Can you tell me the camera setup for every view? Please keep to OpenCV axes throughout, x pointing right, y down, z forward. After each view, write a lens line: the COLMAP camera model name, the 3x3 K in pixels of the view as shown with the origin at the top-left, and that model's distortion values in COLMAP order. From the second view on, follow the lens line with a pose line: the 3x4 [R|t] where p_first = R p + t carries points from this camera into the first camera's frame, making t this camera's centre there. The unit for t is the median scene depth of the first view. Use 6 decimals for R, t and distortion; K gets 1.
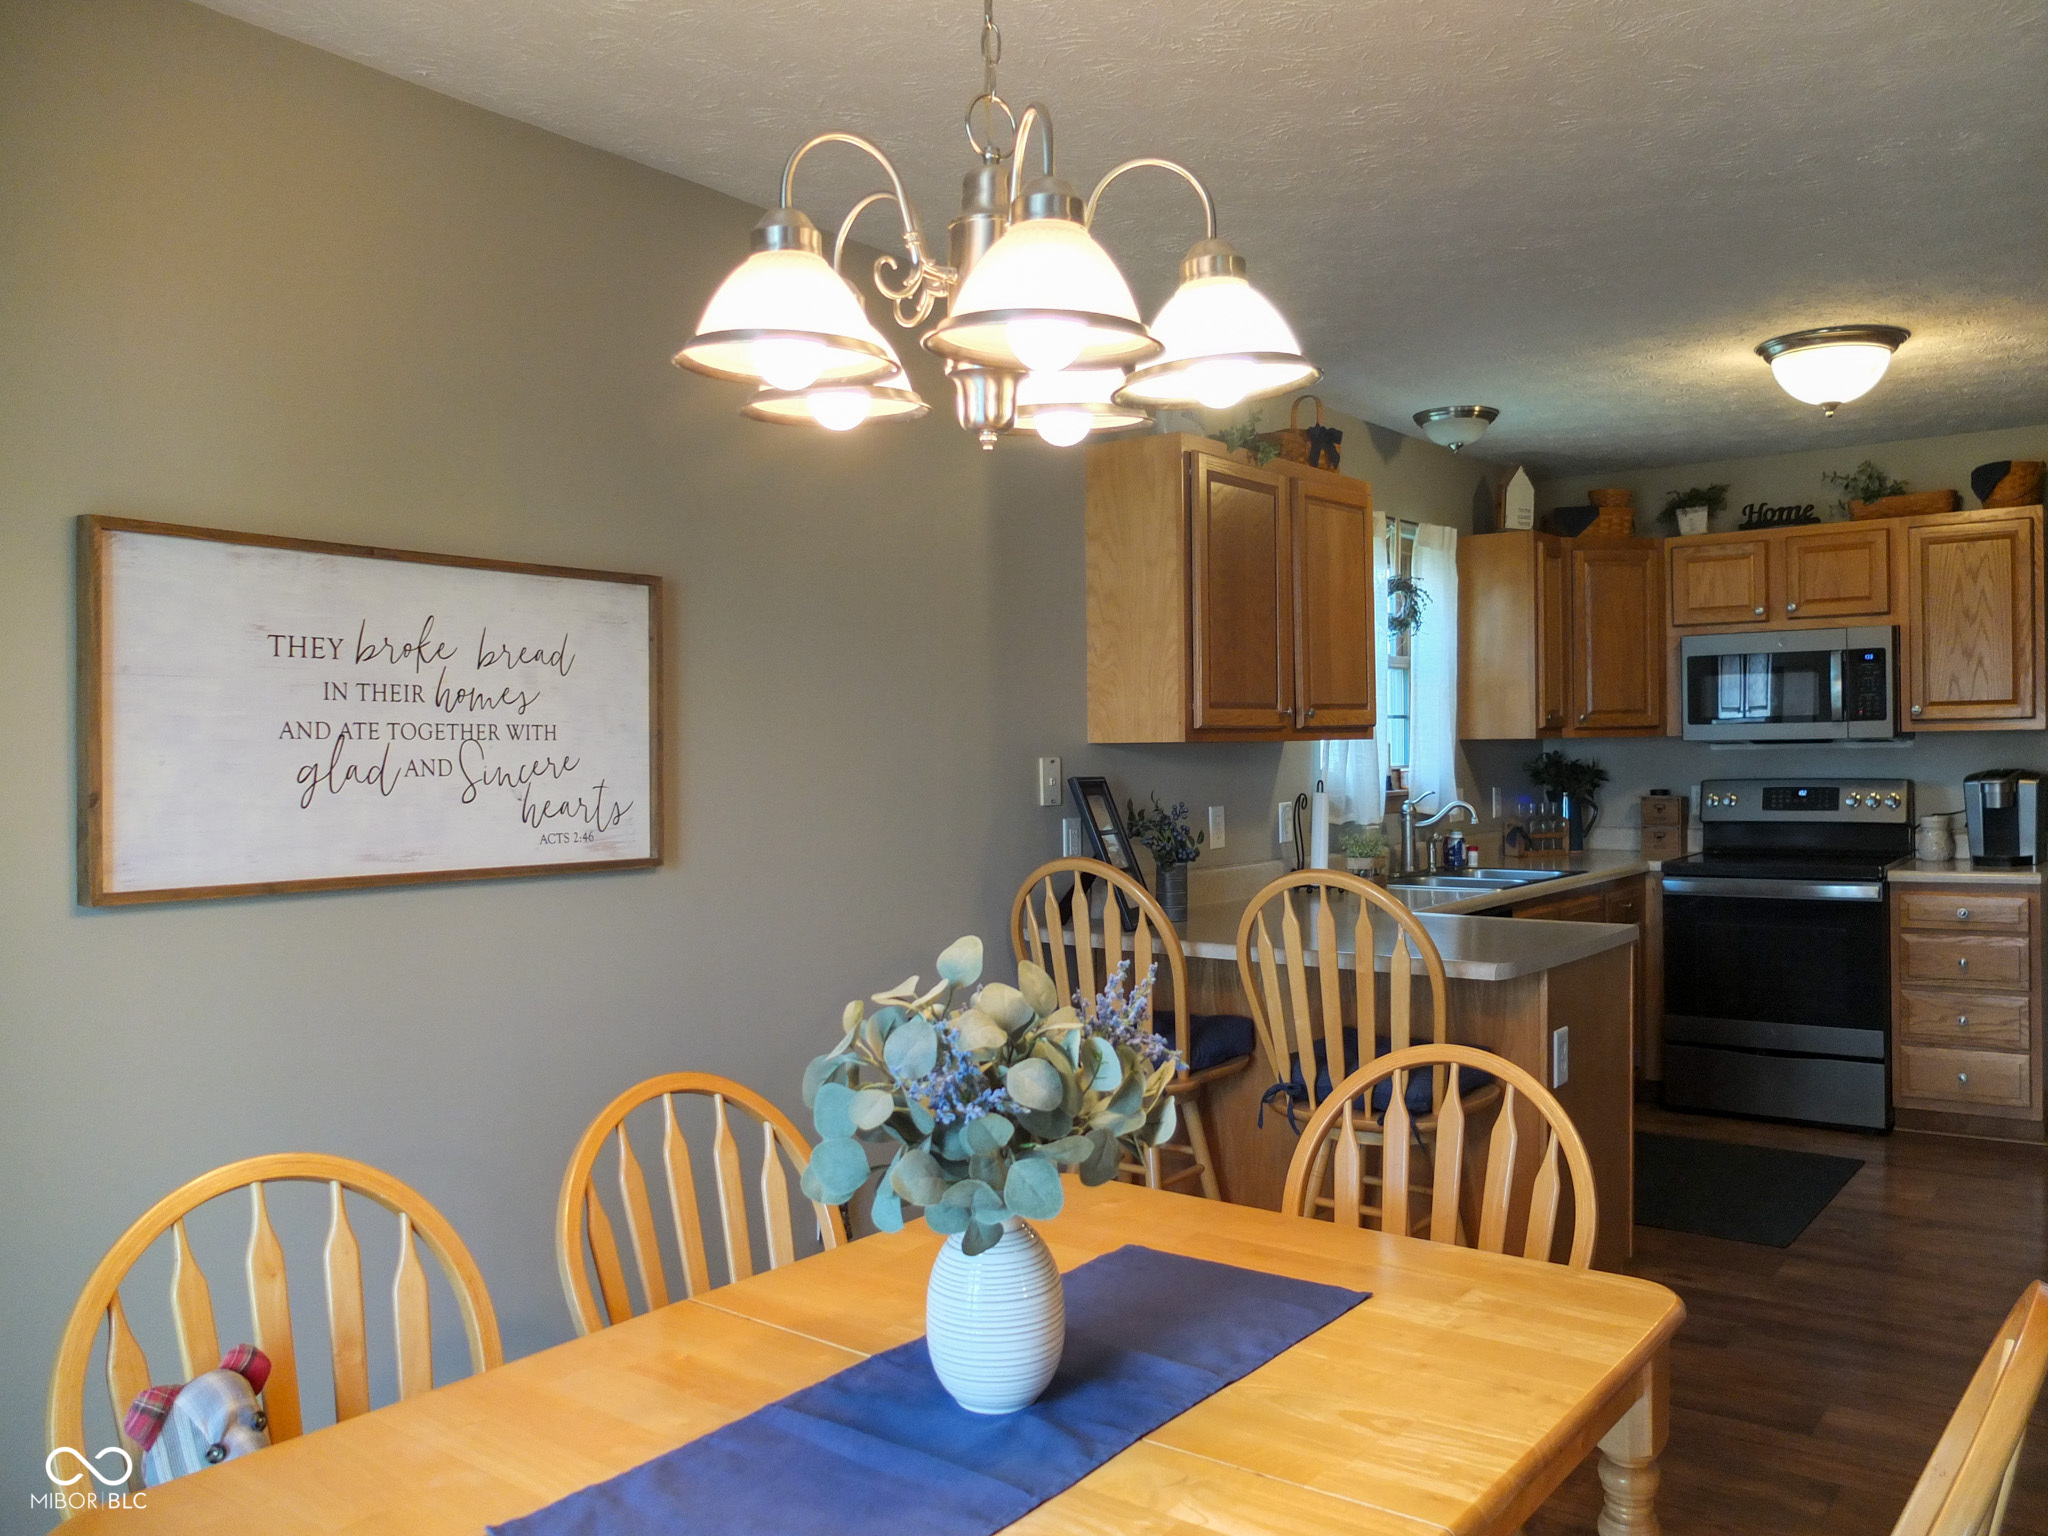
lens RADIAL K [[1609.3, 0, 1051.6], [0, 1609.3, 772.3], [0, 0, 1]] dist [-0.046832, 0.026315]
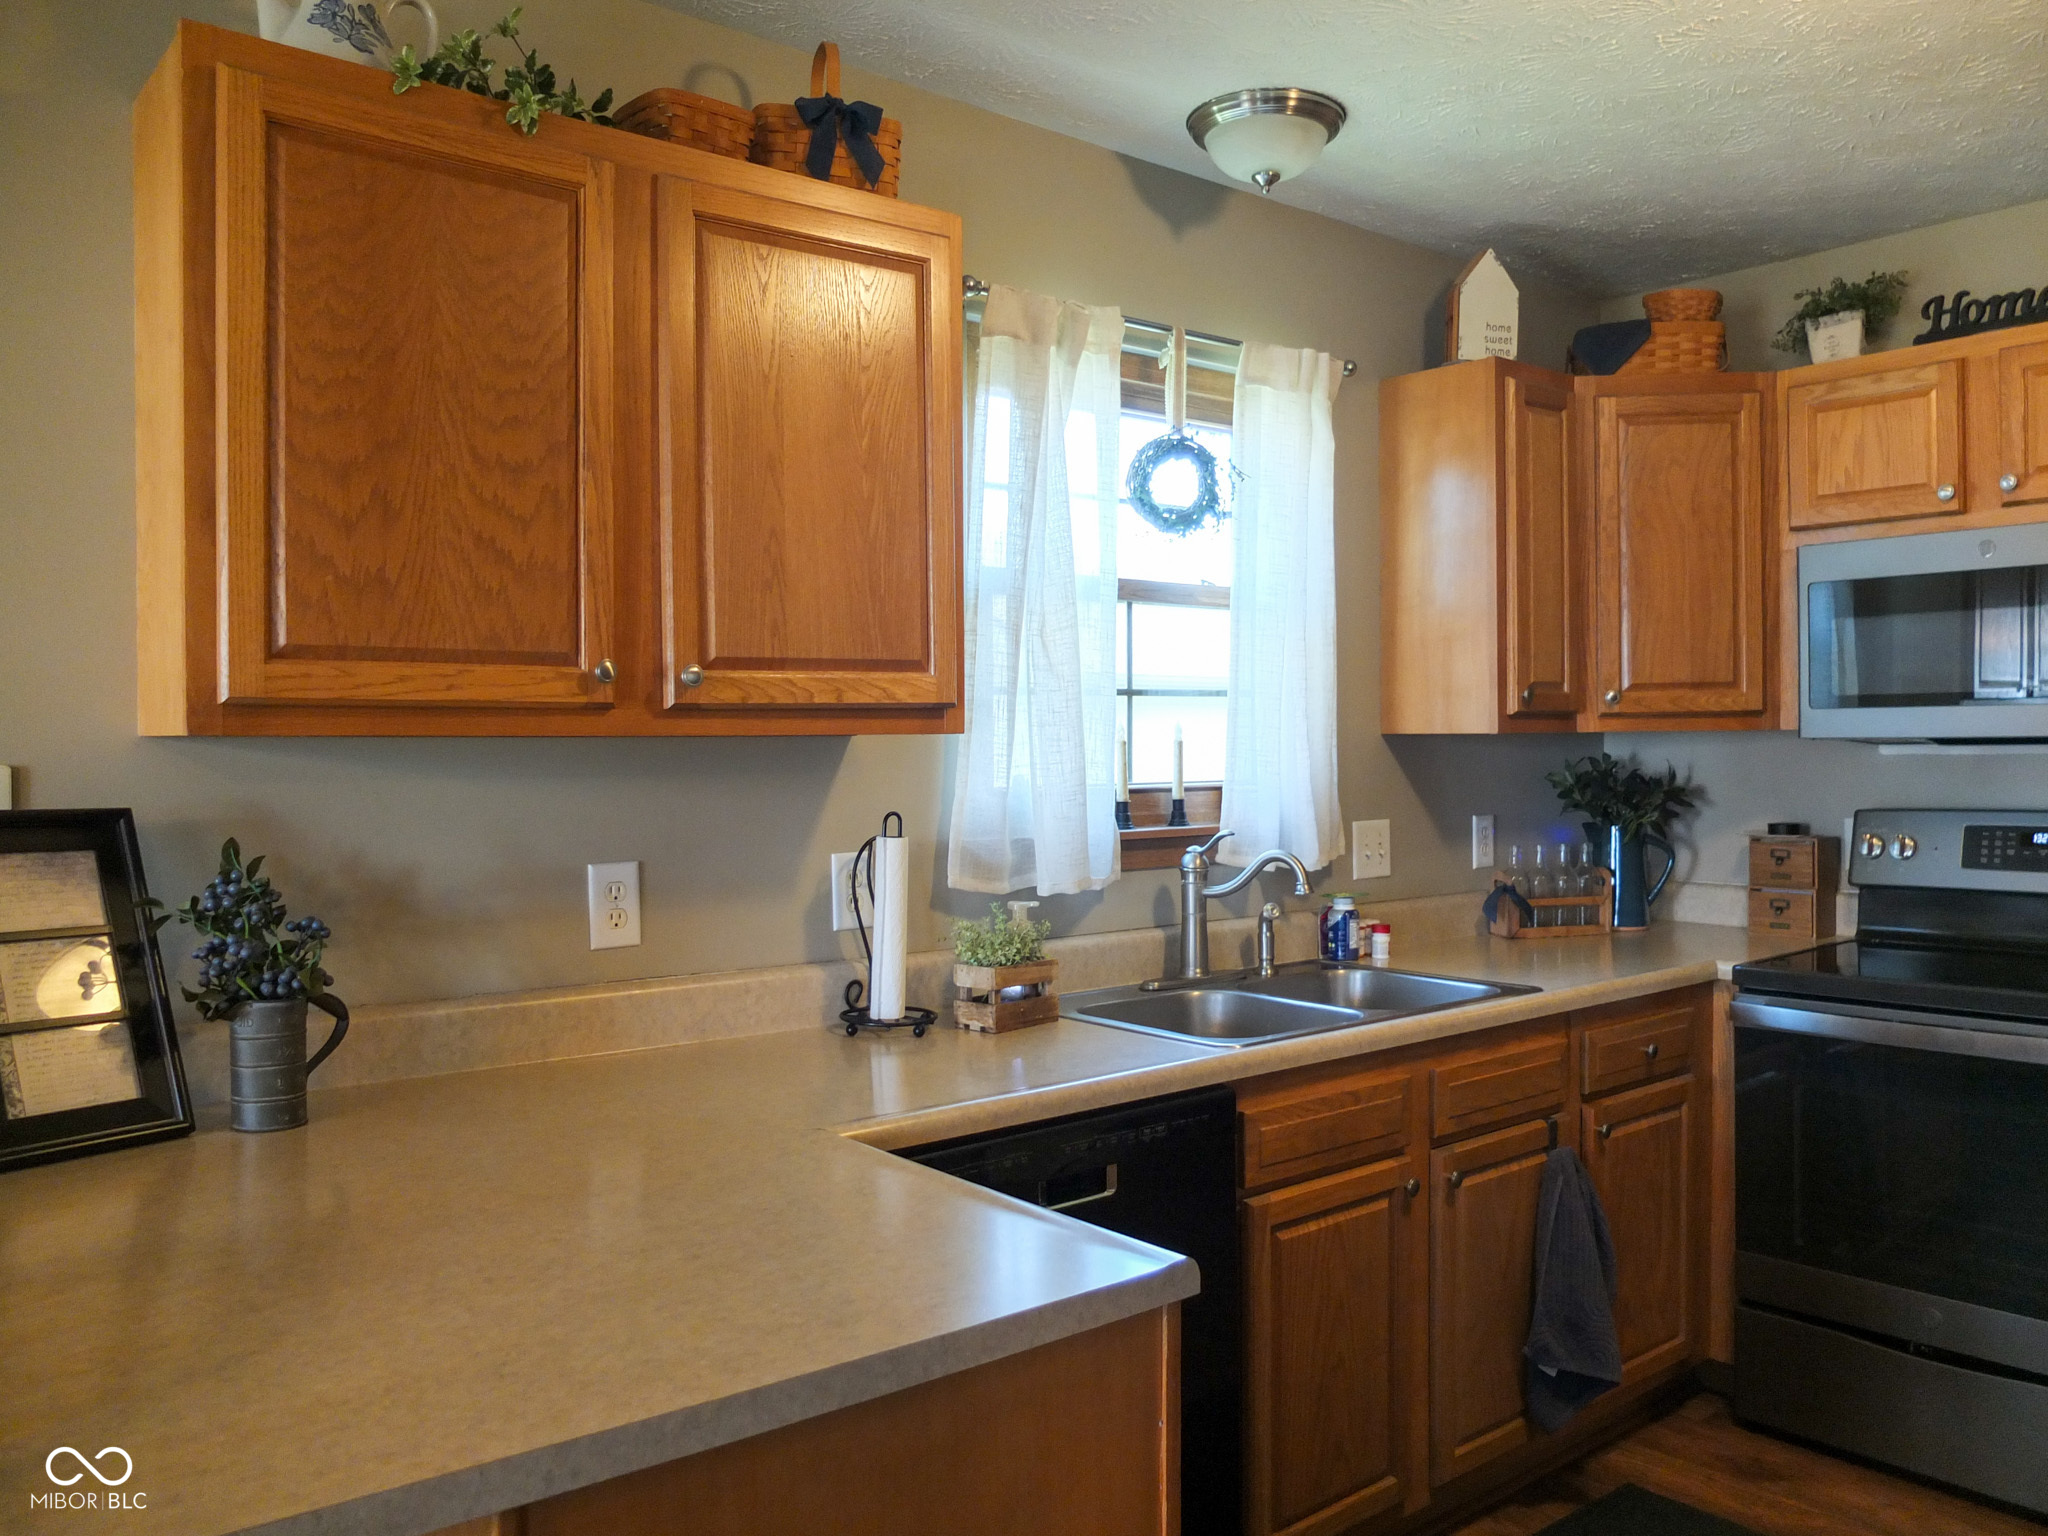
lens RADIAL K [[1609.3, 0, 1051.6], [0, 1609.3, 772.3], [0, 0, 1]] dist [-0.046832, 0.026315]
pose [[0.975430, 0.009207, -0.220119, 0.278594], [-0.008389, 0.999954, 0.004650, -0.008925], [0.220152, -0.002689, 0.975462, 0.433372]]
